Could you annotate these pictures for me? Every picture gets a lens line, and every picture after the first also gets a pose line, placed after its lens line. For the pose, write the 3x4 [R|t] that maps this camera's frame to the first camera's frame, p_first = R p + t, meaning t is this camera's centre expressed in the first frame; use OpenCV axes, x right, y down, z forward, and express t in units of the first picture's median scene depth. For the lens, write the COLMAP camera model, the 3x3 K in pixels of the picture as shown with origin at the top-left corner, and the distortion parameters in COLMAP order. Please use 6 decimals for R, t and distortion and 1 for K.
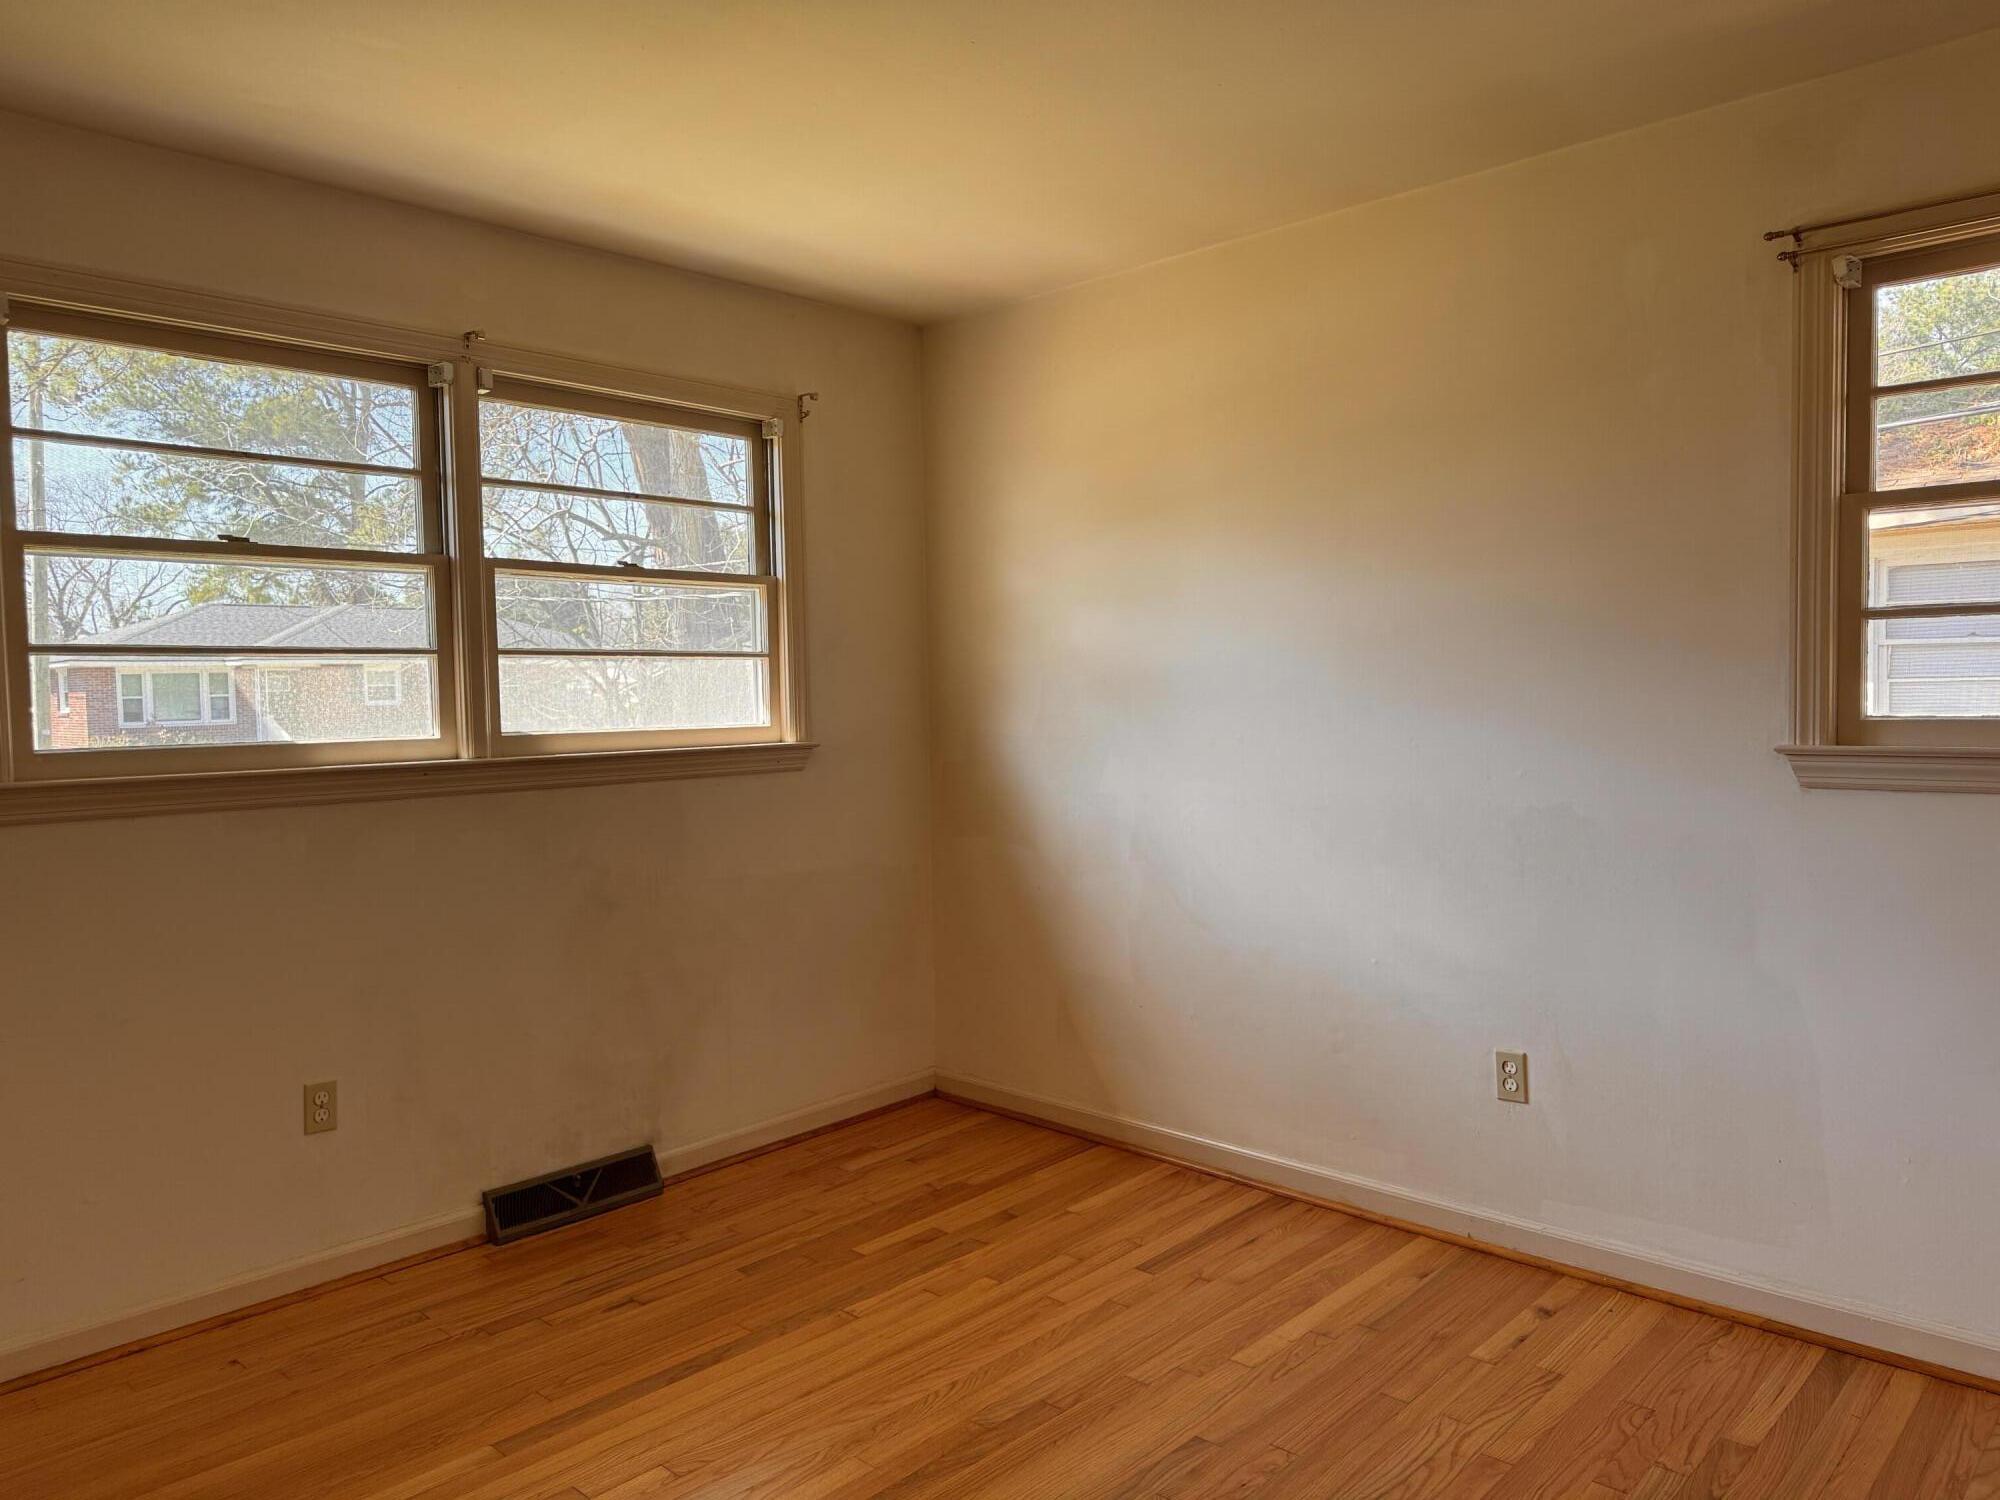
lens RADIAL K [[1414.3, 0, 1010.0], [0, 1414.3, 744.6], [0, 0, 1]] dist [0.021365, -0.004170]
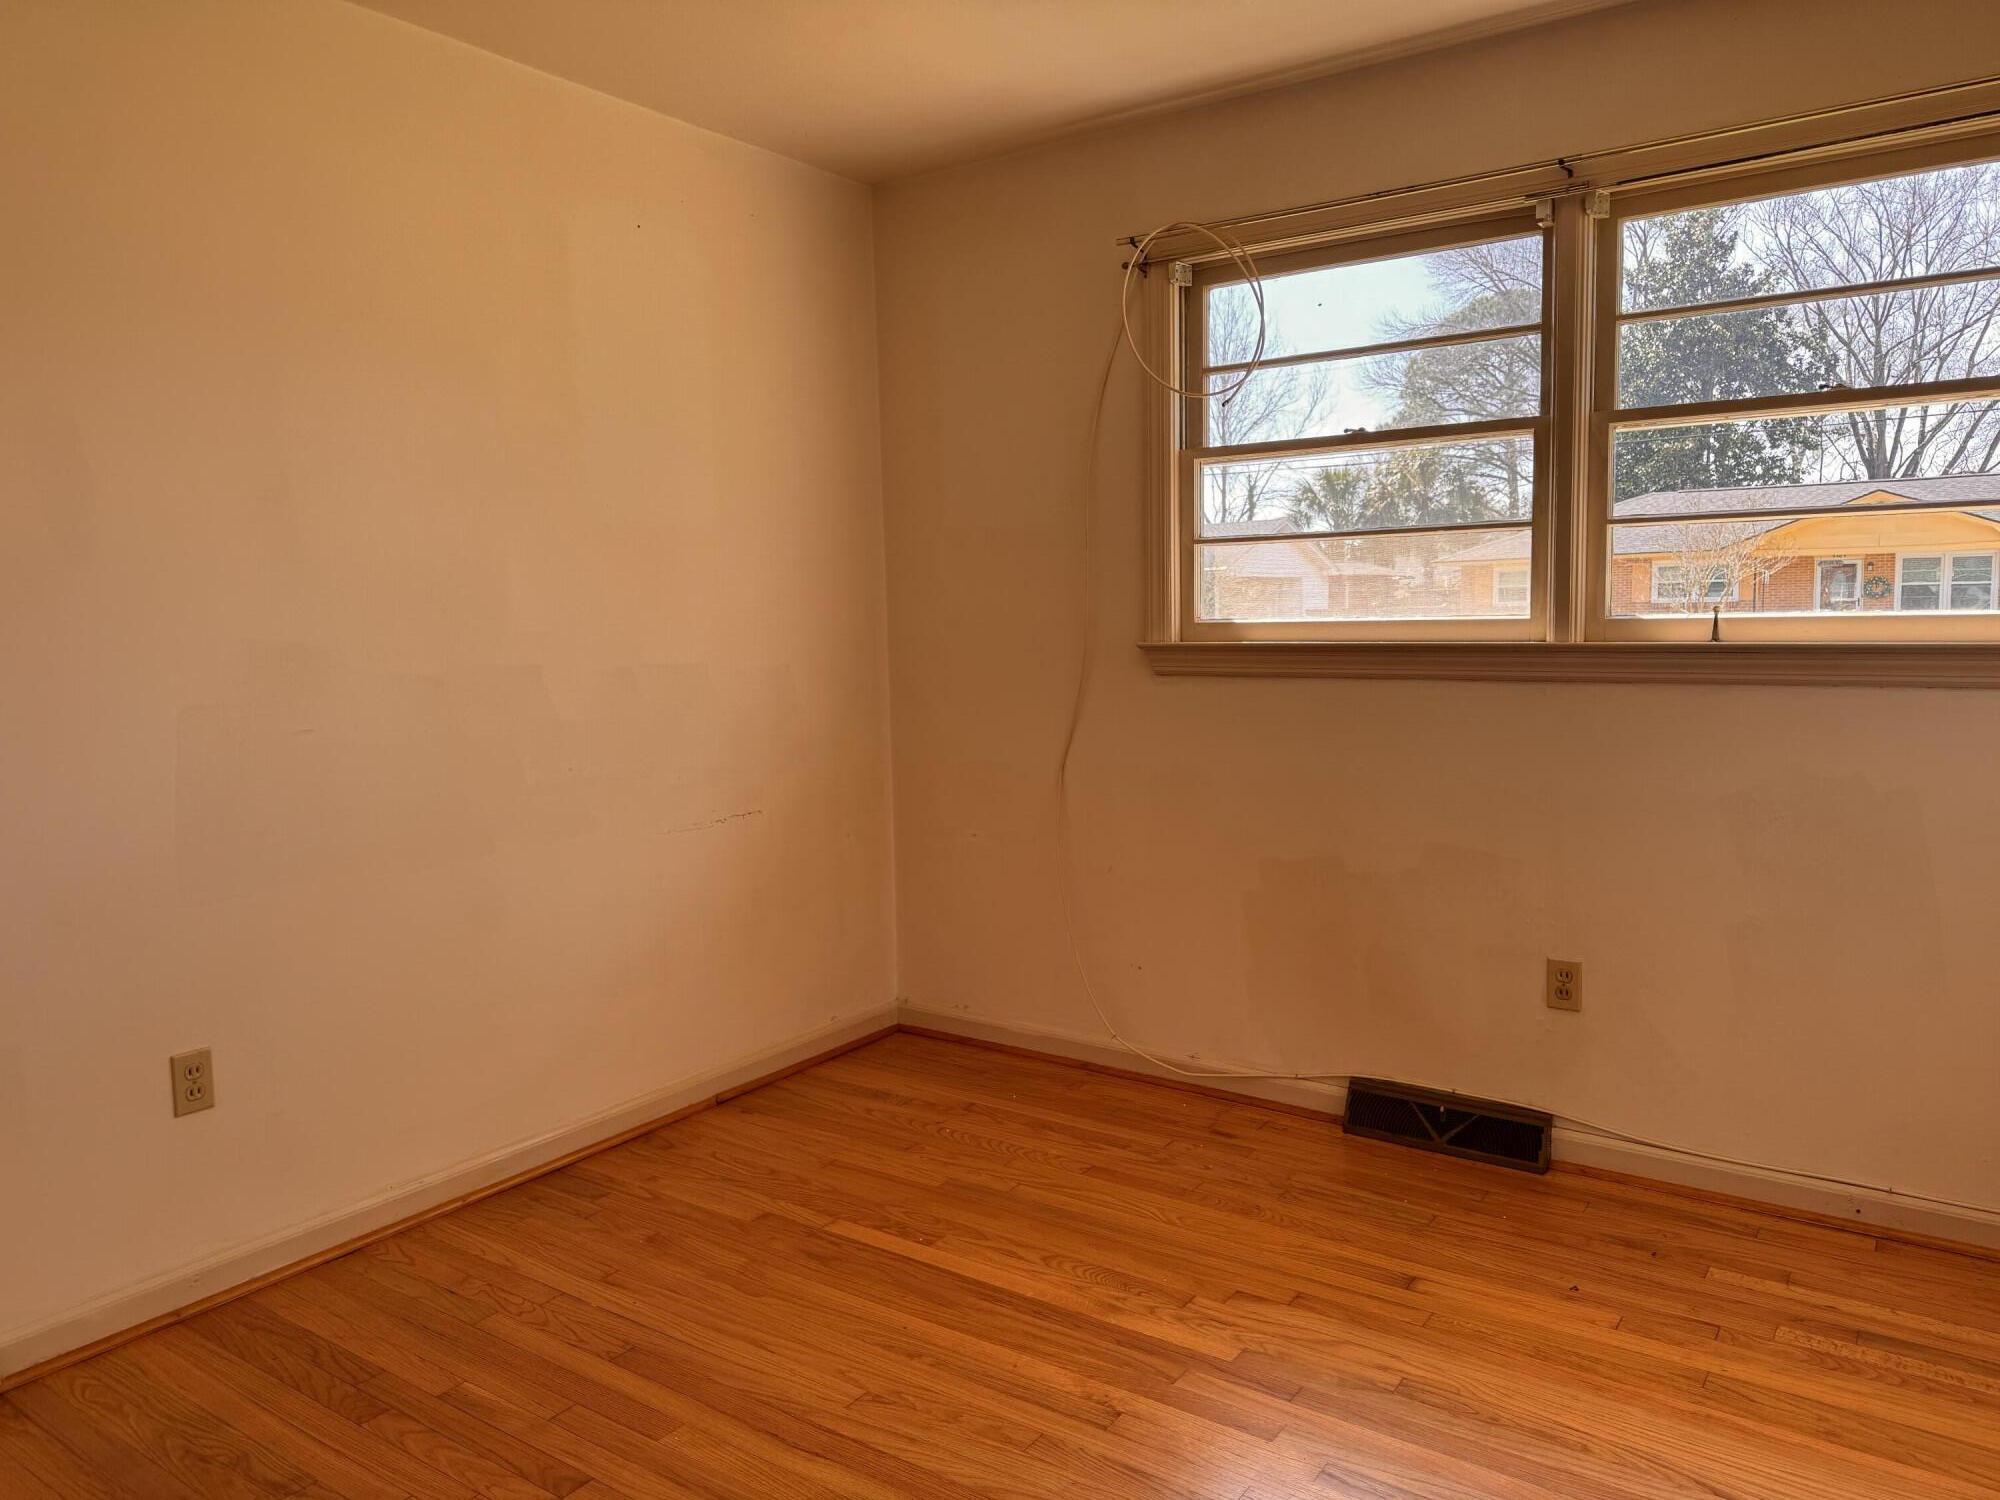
lens RADIAL K [[1414.3, 0, 1010.0], [0, 1414.3, 744.6], [0, 0, 1]] dist [0.021365, -0.004170]
pose [[0.137432, 0.122725, -0.982879, 0.534103], [-0.014921, 0.992439, 0.121832, -0.034567], [0.990399, -0.002079, 0.138224, 0.609448]]
